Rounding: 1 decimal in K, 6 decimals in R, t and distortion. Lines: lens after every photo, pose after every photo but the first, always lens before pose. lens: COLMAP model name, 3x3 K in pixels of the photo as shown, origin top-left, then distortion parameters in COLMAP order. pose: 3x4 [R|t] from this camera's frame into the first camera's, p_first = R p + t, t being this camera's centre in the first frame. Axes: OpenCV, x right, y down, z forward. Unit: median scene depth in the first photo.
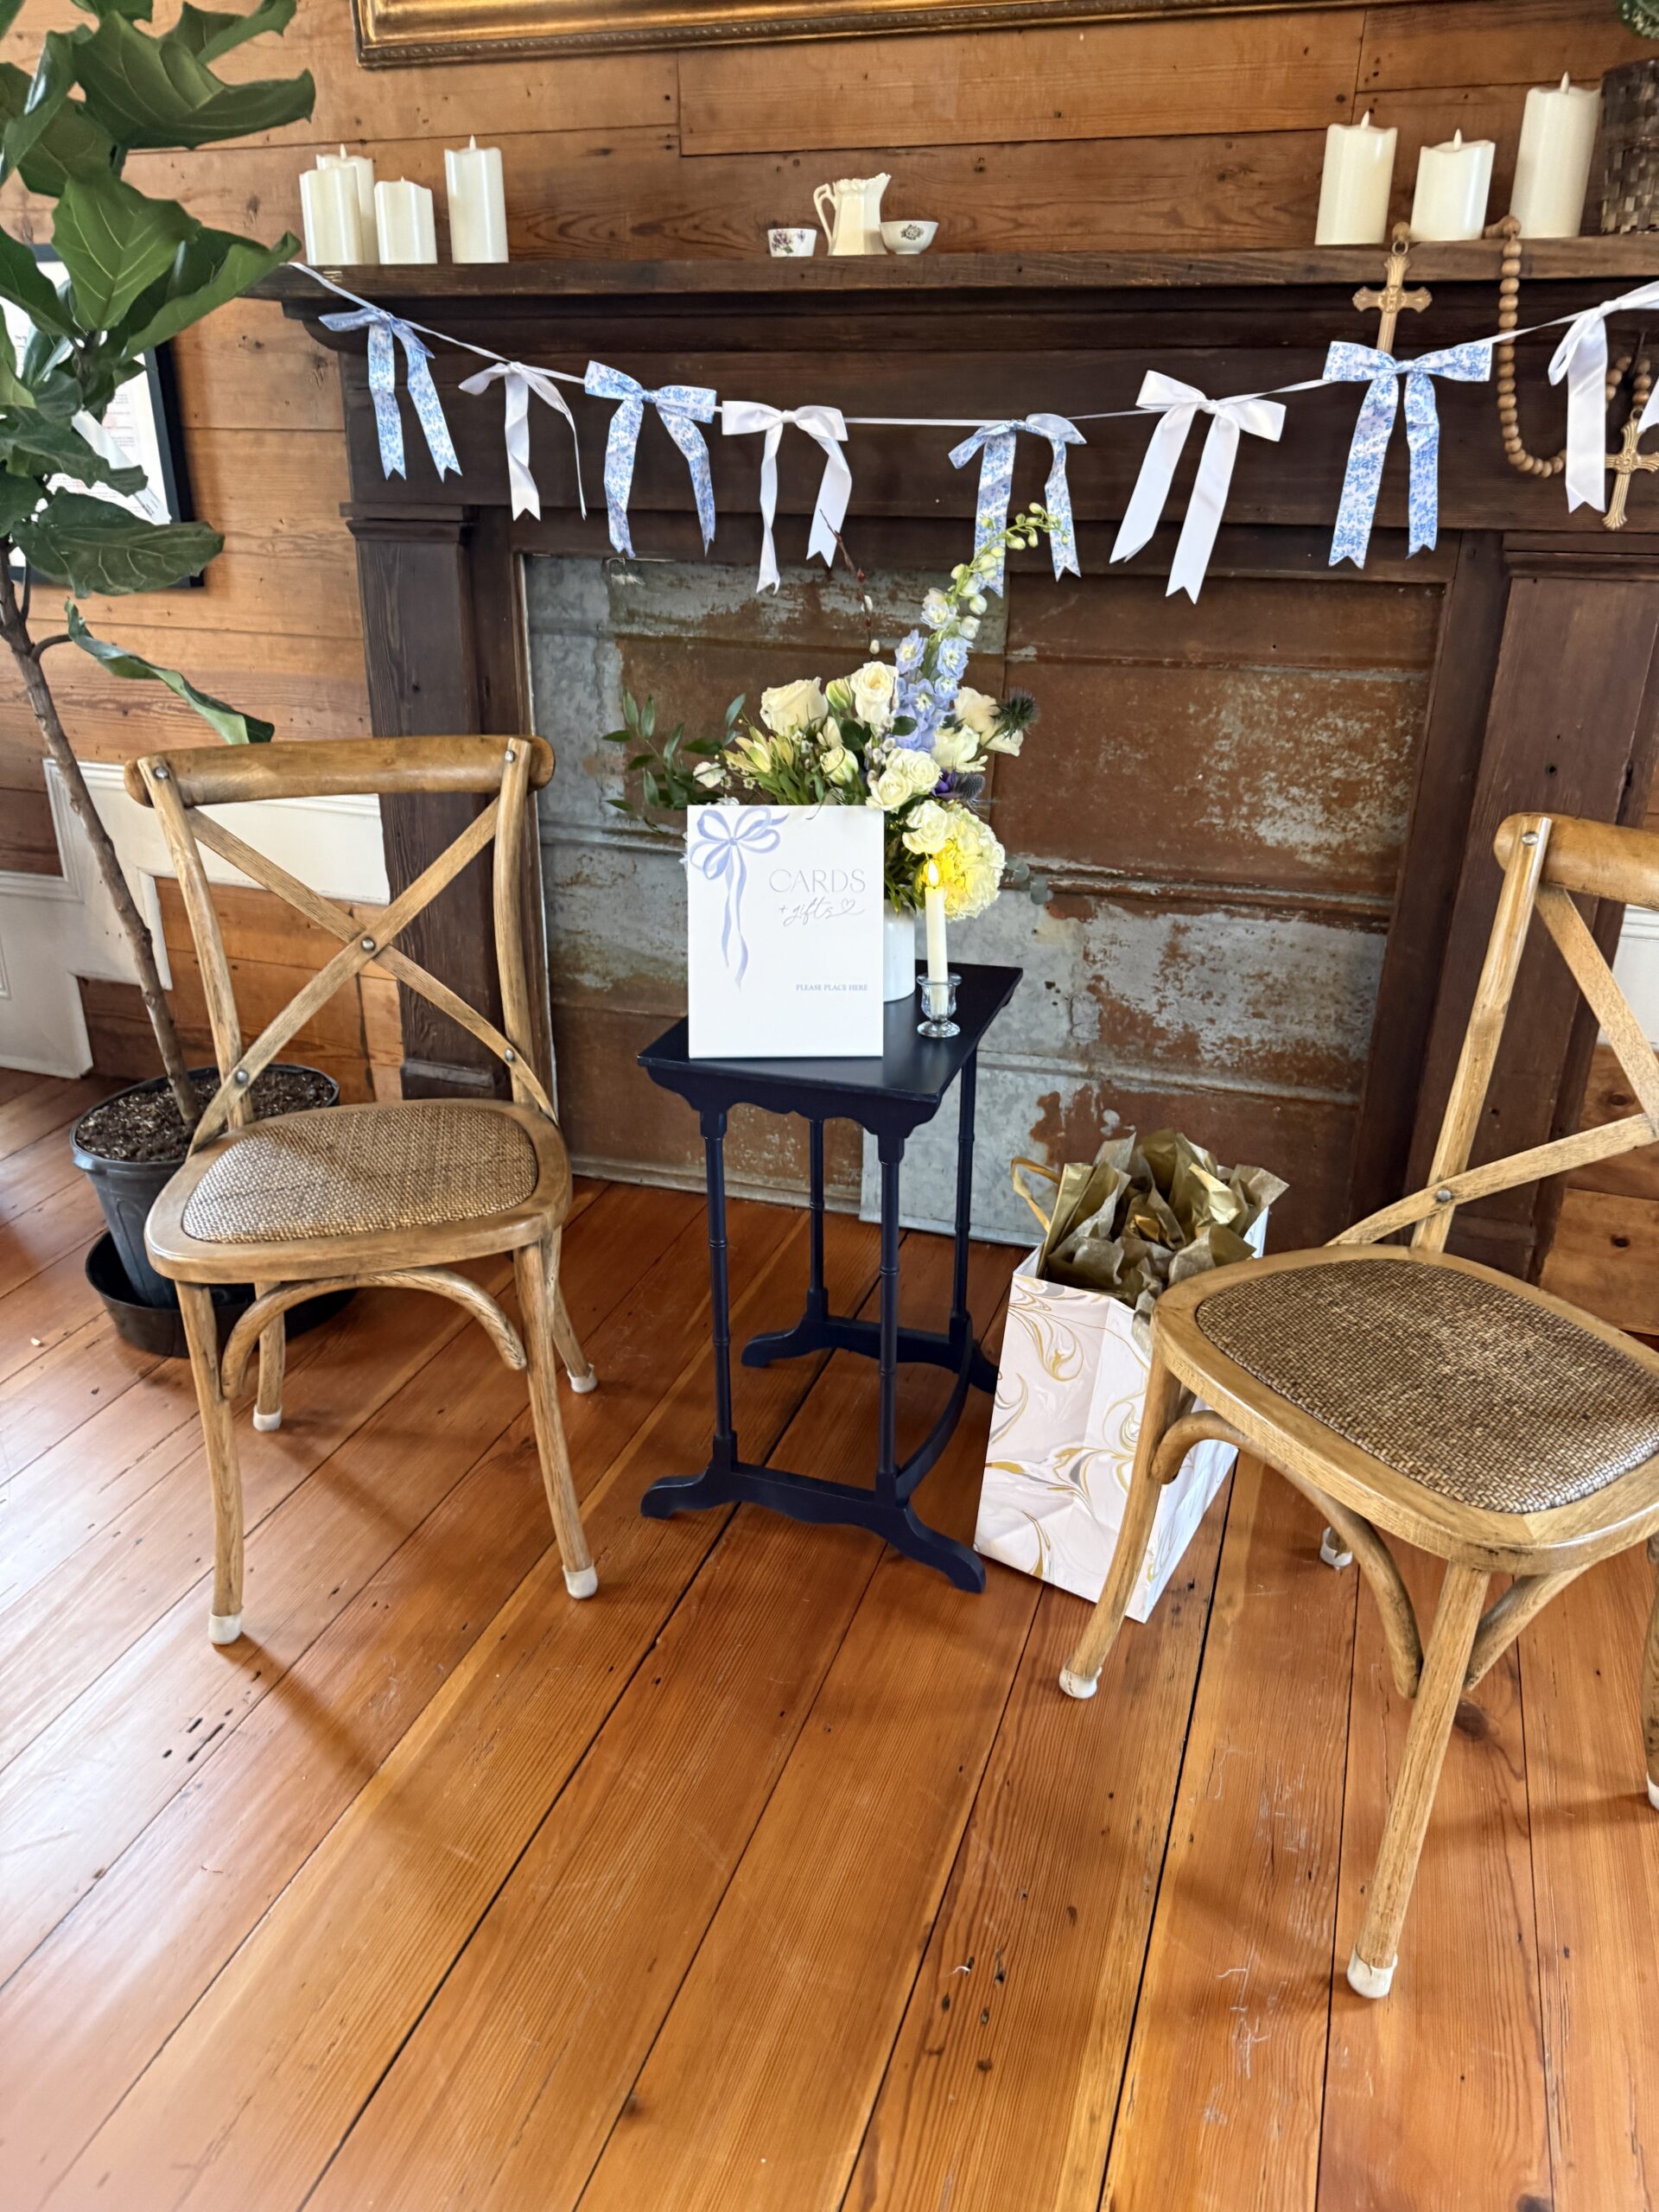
lens RADIAL K [[1613.3, 0, 807.0], [0, 1613.3, 1131.0], [0, 0, 1]] dist [0.208143, -0.469737]
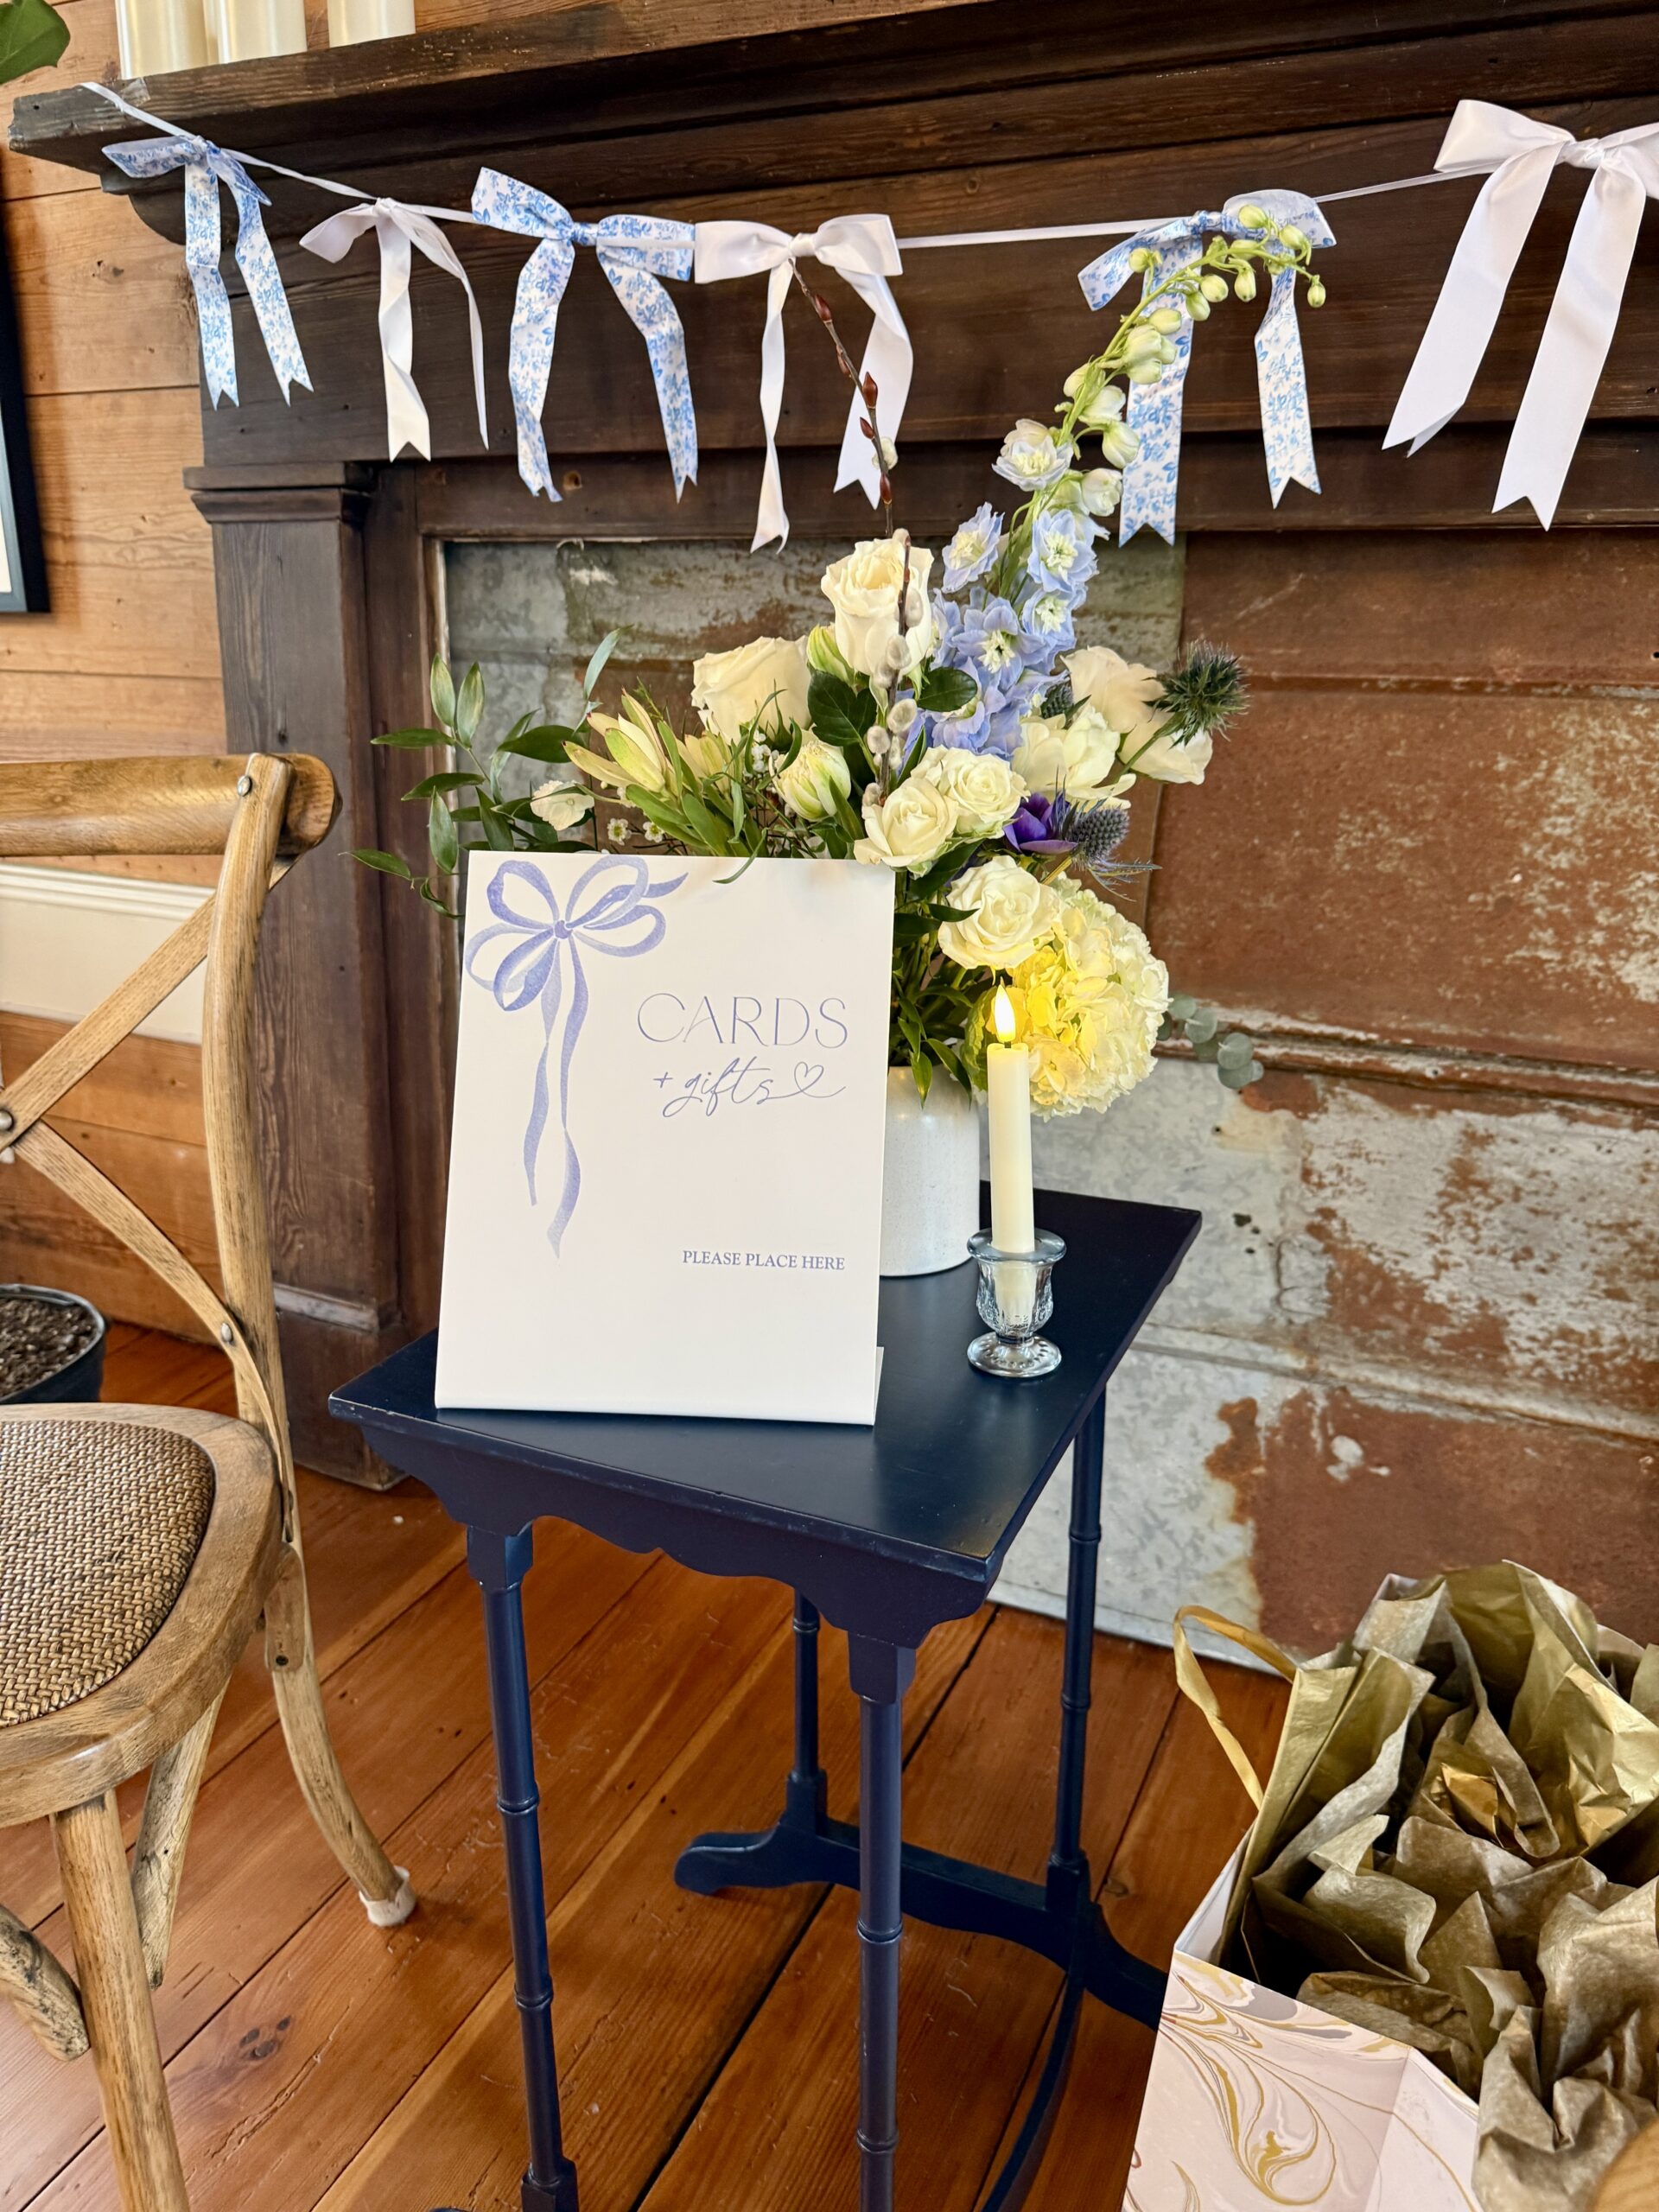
lens RADIAL K [[1586.8, 0, 829.5], [0, 1586.8, 1106.0], [0, 0, 1]] dist [0.079800, -0.126173]
pose [[0.995408, 0.035031, -0.089080, 0.055568], [-0.045098, 0.992498, -0.113636, -0.065179], [0.084431, 0.117131, 0.989521, 0.453131]]
